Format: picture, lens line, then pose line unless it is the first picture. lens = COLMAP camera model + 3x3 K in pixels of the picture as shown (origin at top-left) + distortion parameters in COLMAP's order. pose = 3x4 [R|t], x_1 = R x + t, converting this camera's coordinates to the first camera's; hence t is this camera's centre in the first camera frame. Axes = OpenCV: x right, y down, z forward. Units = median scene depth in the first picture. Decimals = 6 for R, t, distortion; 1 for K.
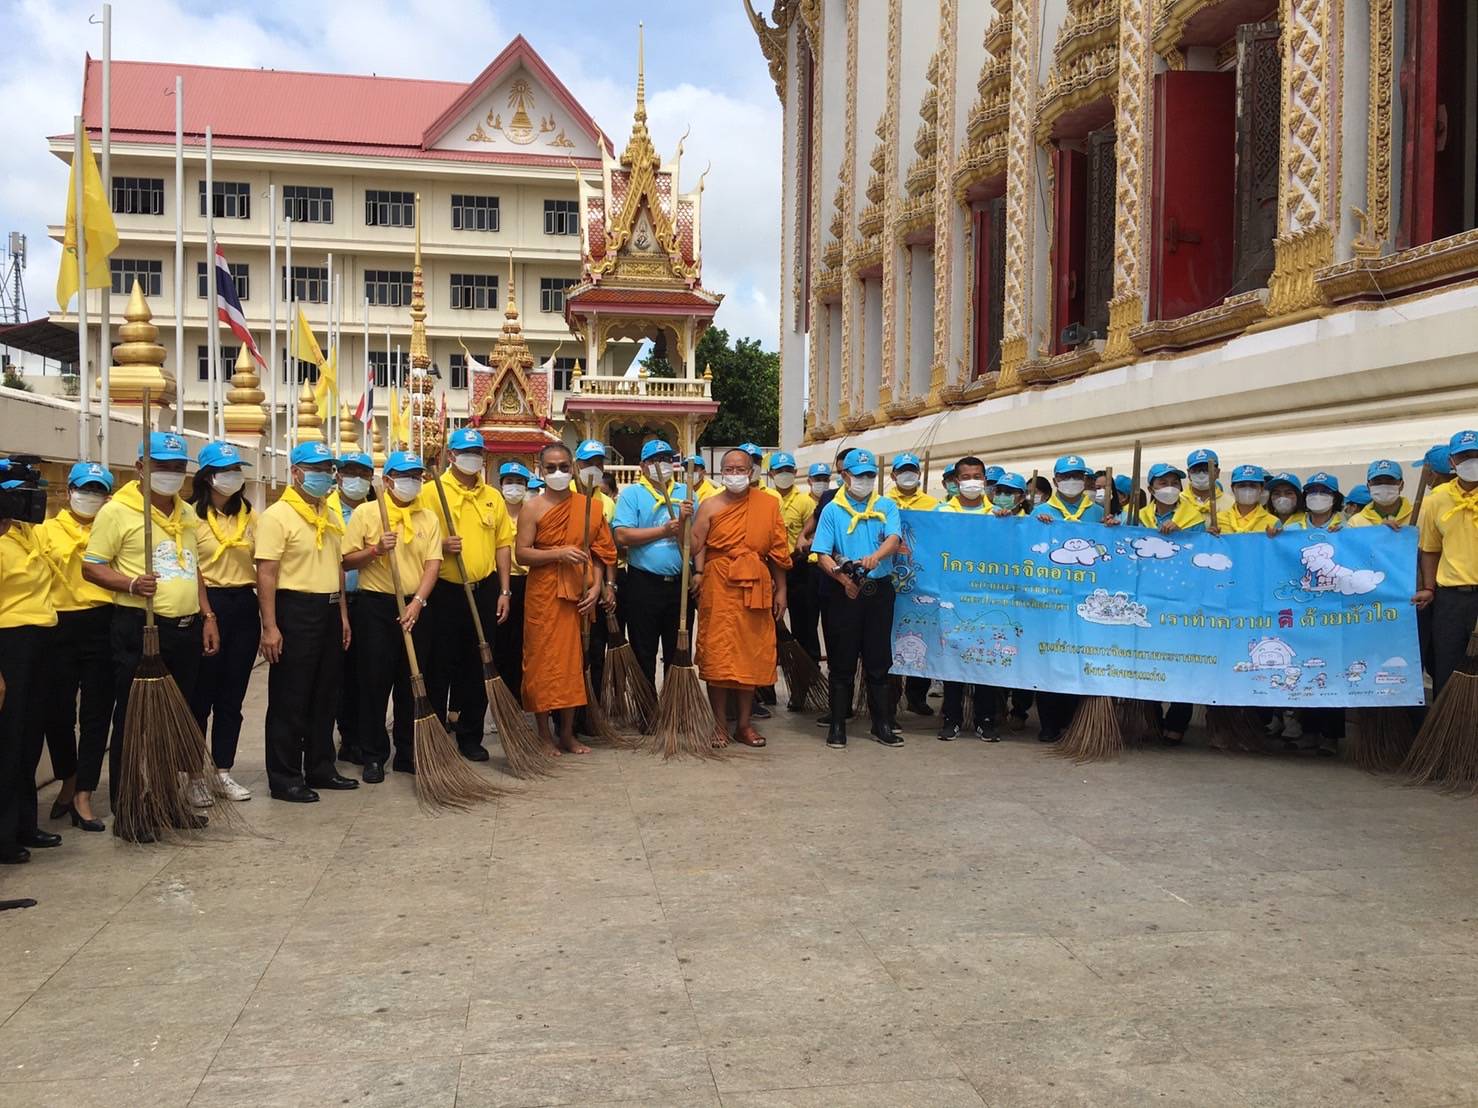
lens RADIAL K [[1265.7, 0, 734.9], [0, 1265.7, 535.0], [0, 0, 1]] dist [0.088260, -0.124531]
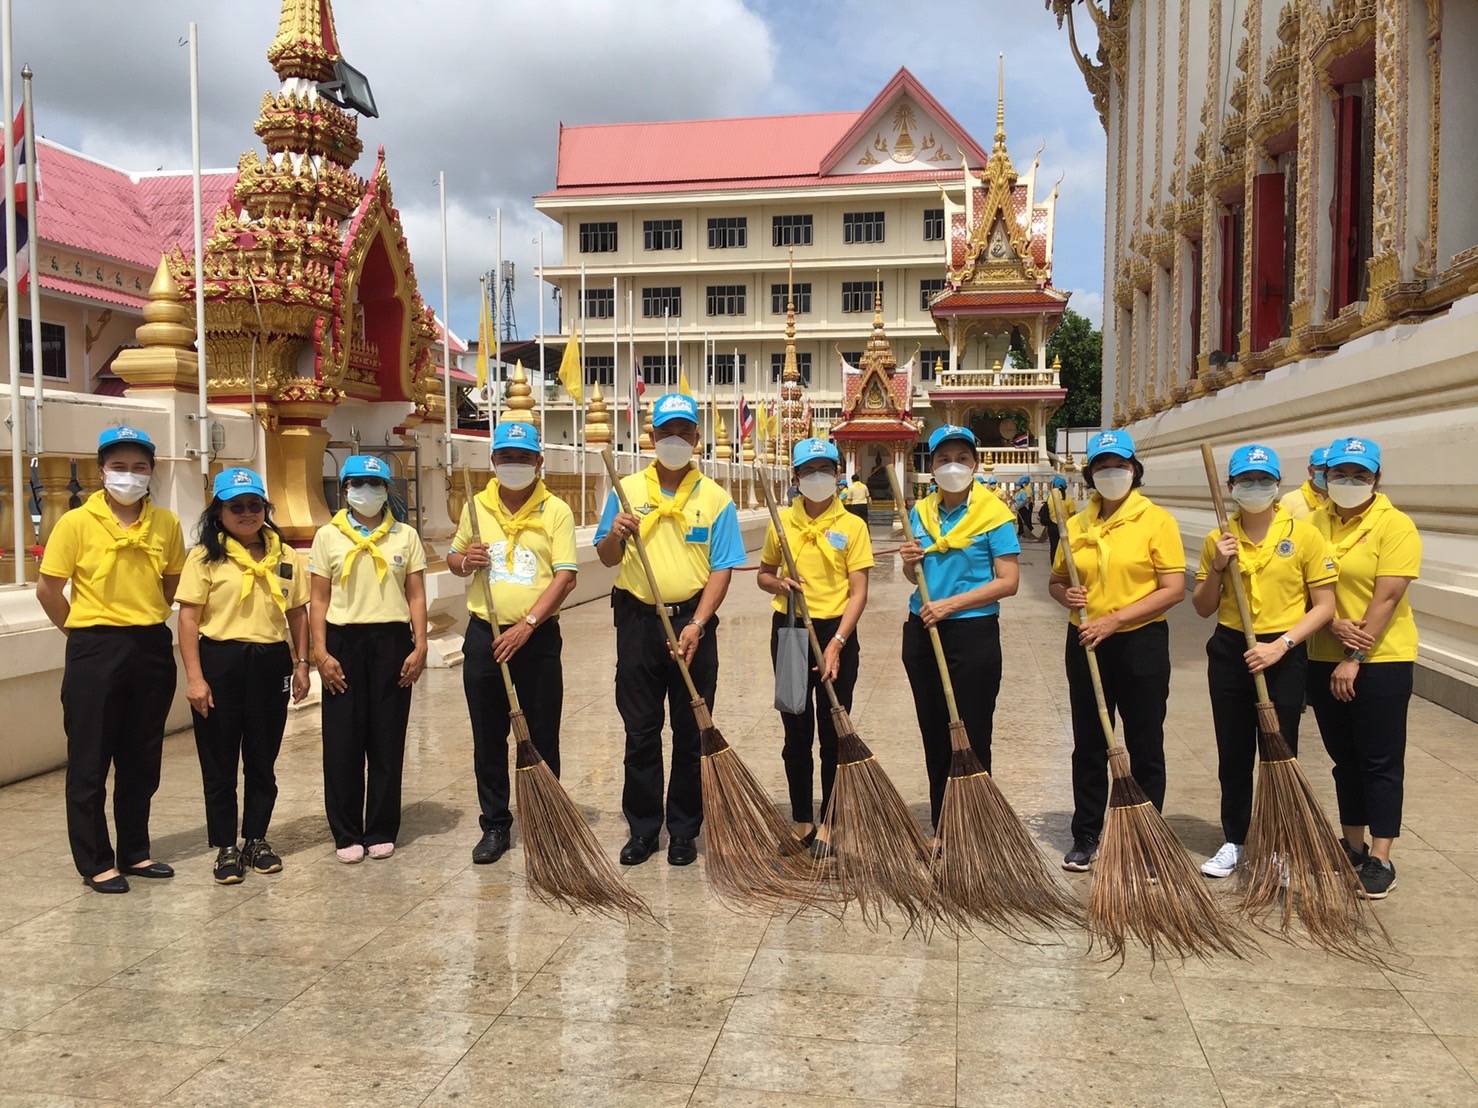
lens RADIAL K [[1265.7, 0, 734.9], [0, 1265.7, 535.0], [0, 0, 1]] dist [0.088260, -0.124531]
pose [[0.945983, 0.001705, -0.324213, 0.097130], [0.004656, 0.999812, 0.018843, 0.001863], [0.324184, -0.019335, 0.945796, -0.206198]]
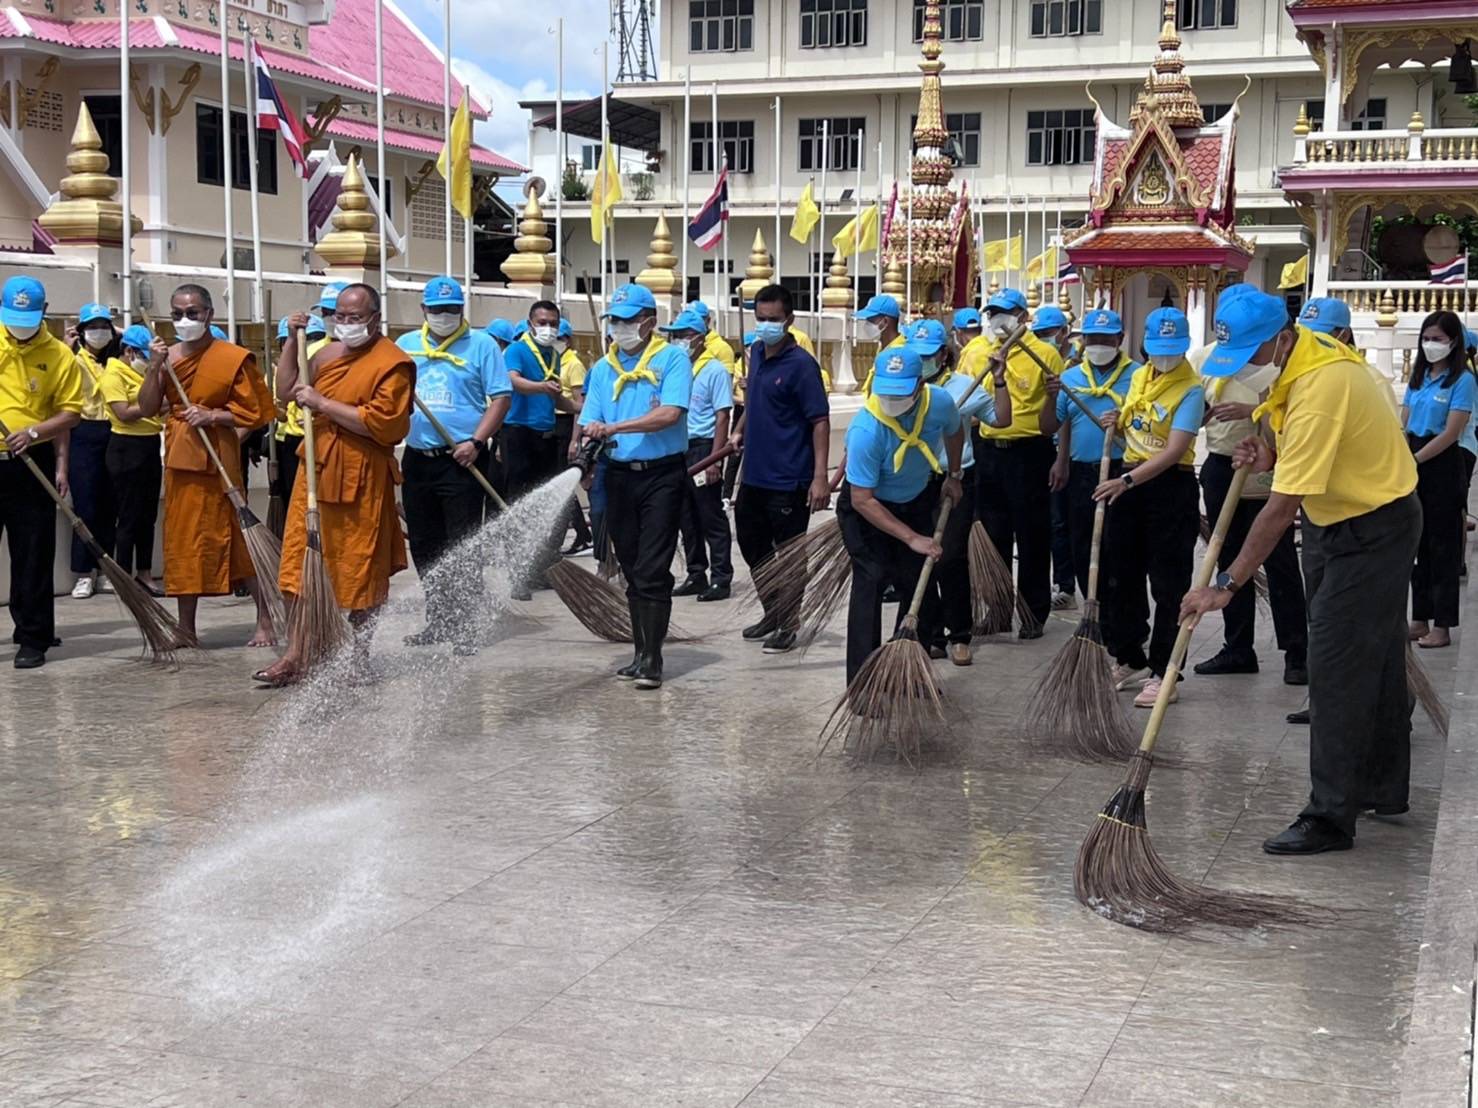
lens RADIAL K [[2062.2, 0, 739.0], [0, 2062.2, 554.0], [0, 0, 1]] dist [0.193640, -0.641057]
pose [[0.878075, 0.043613, -0.476532, 0.158463], [-0.007632, 0.996988, 0.077183, -0.000554], [0.478463, -0.064136, 0.875762, -0.018071]]
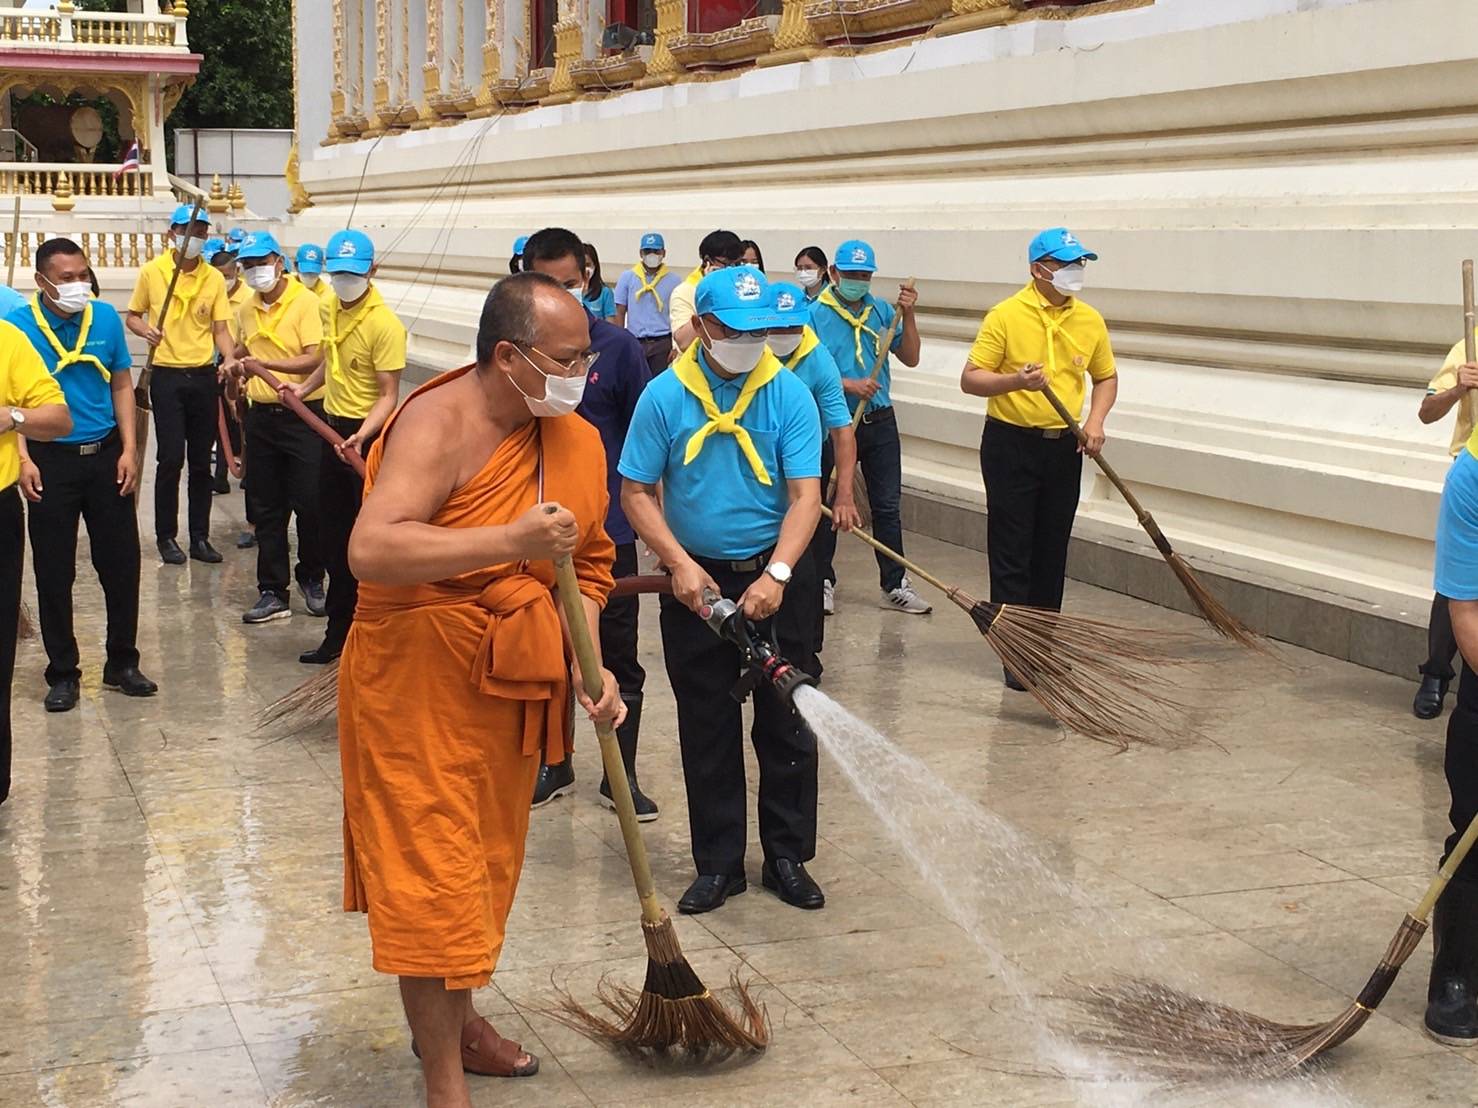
lens RADIAL K [[2382.0, 0, 738.5], [0, 2382.0, 517.8], [0, 0, 1]] dist [0.051988, 0.003651]
pose [[0.982105, -0.027942, 0.186251, 0.025318], [0.008280, 0.994383, 0.105522, -0.007650], [-0.188153, -0.102091, 0.976819, -0.207552]]
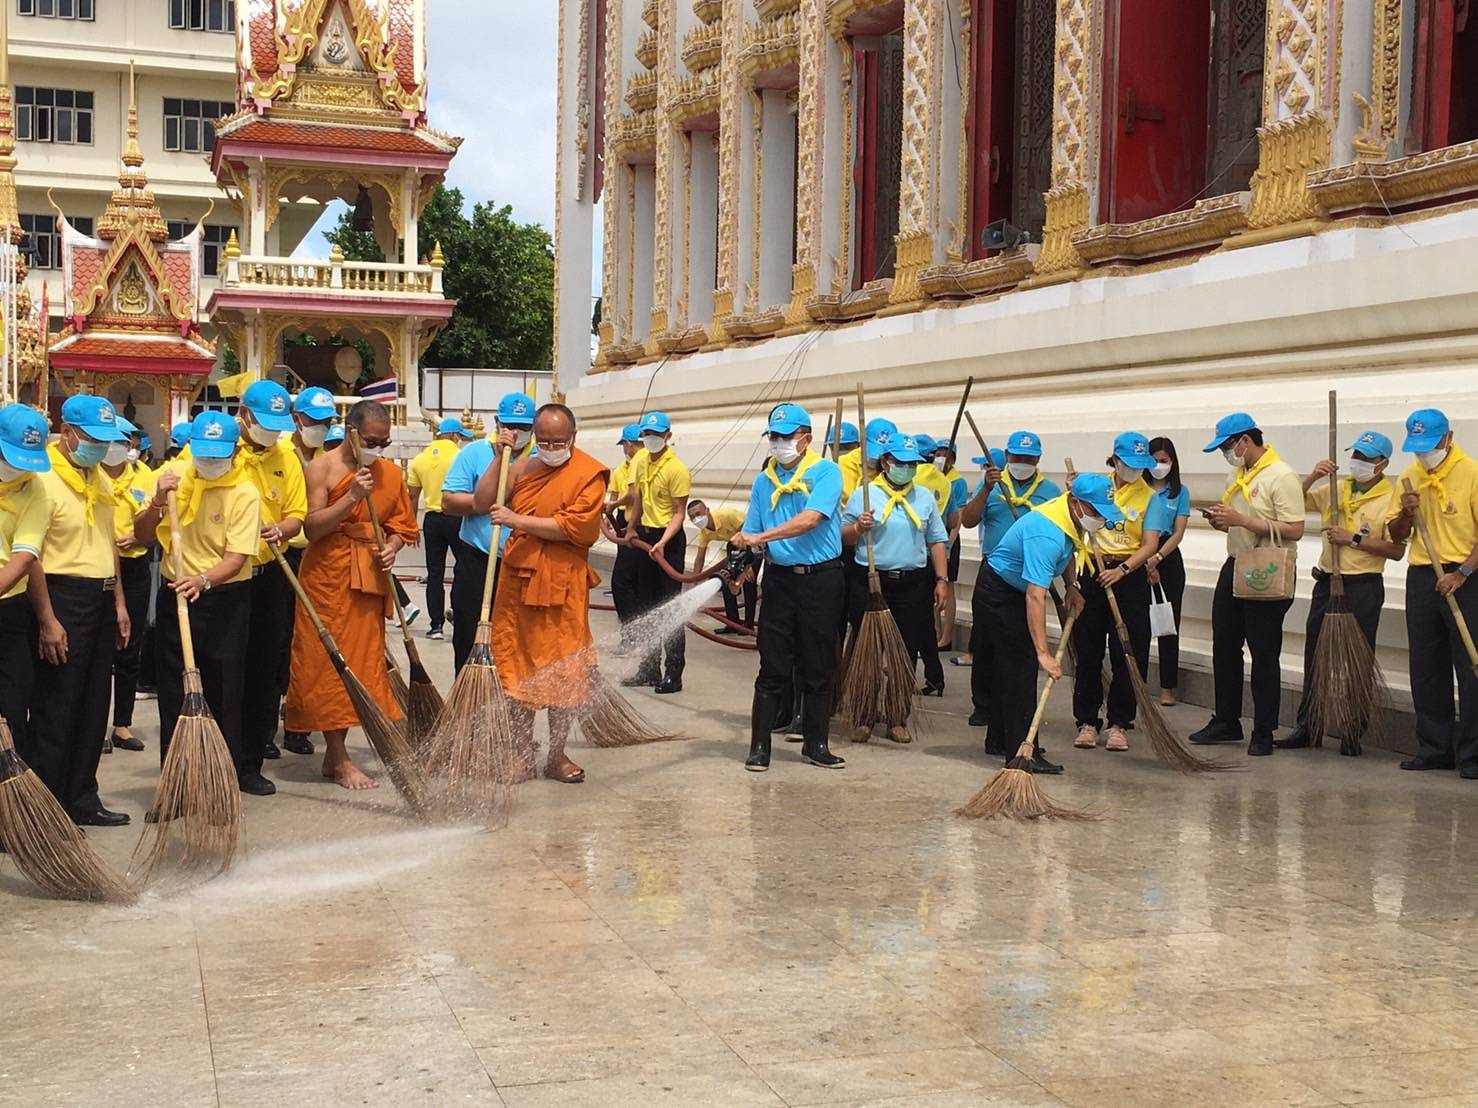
lens RADIAL K [[1966.2, 0, 735.5], [0, 1966.2, 525.3], [0, 0, 1]] dist [0.061934, 0.038332]
pose [[0.989328, 0.003427, 0.145665, -0.021856], [-0.005145, 0.999922, 0.011419, -0.000809], [-0.145615, -0.012047, 0.989268, -0.046866]]
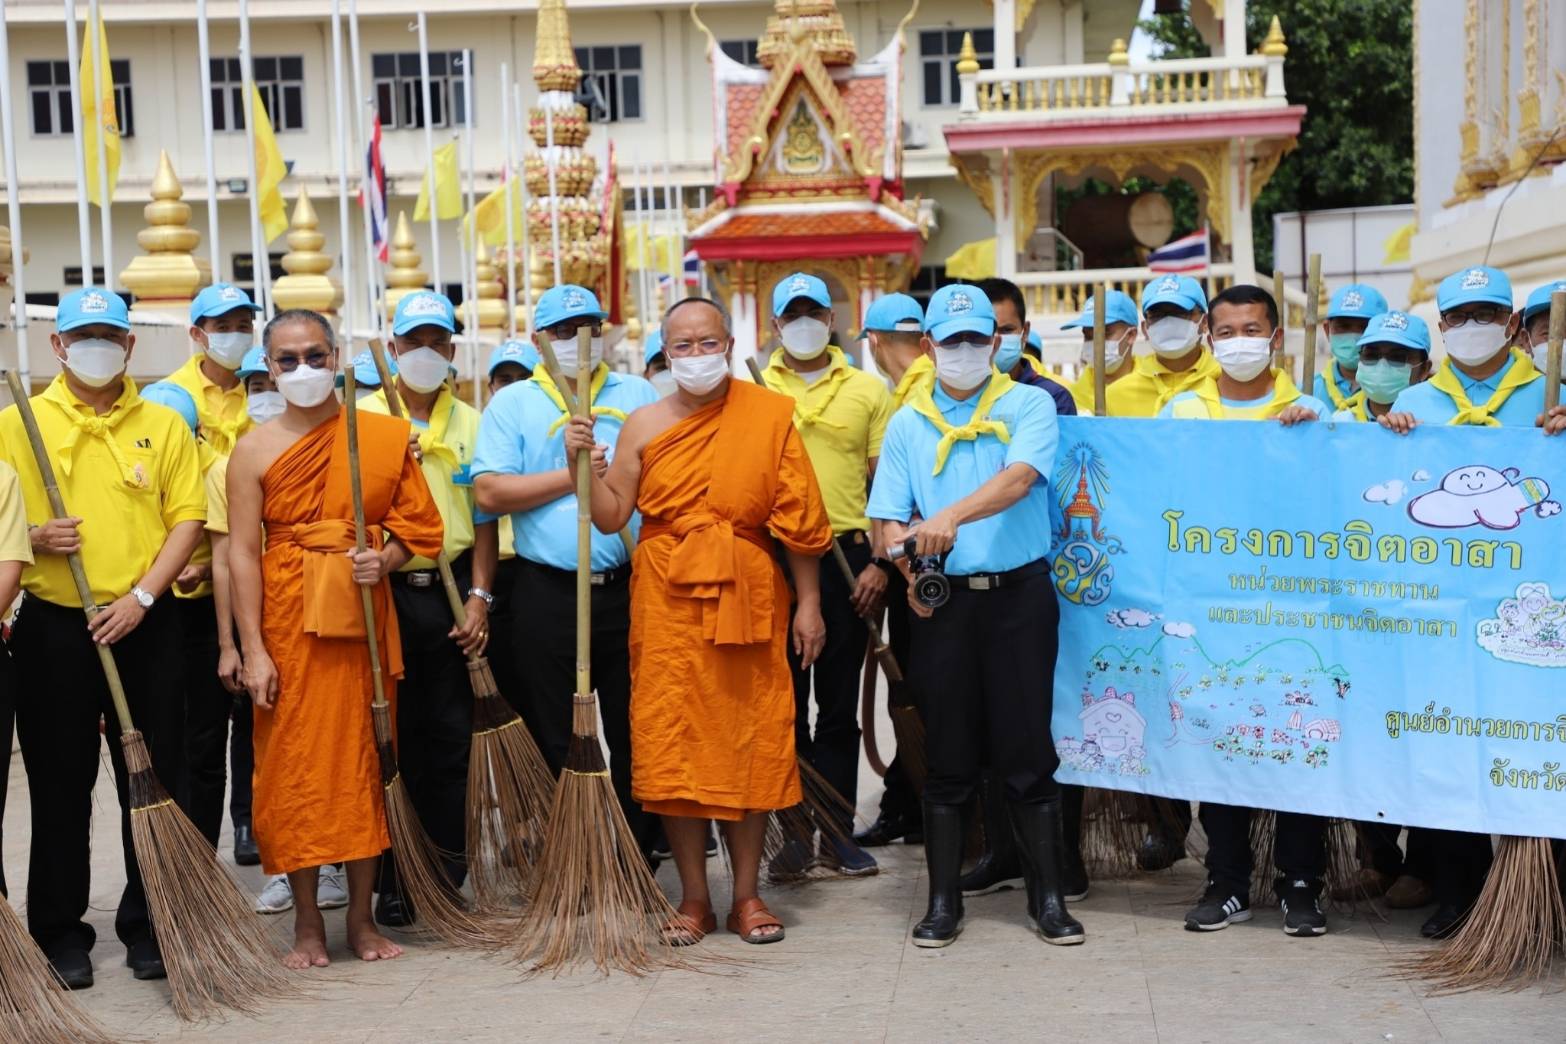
lens RADIAL K [[2884.0, 0, 772.6], [0, 2884.0, 500.9], [0, 0, 1]] dist [0.377958, -0.128304]
pose [[0.970381, -0.035398, -0.238972, 0.058968], [0.042020, 0.998859, 0.022672, -0.003530], [0.237897, -0.032042, 0.970762, -0.003069]]
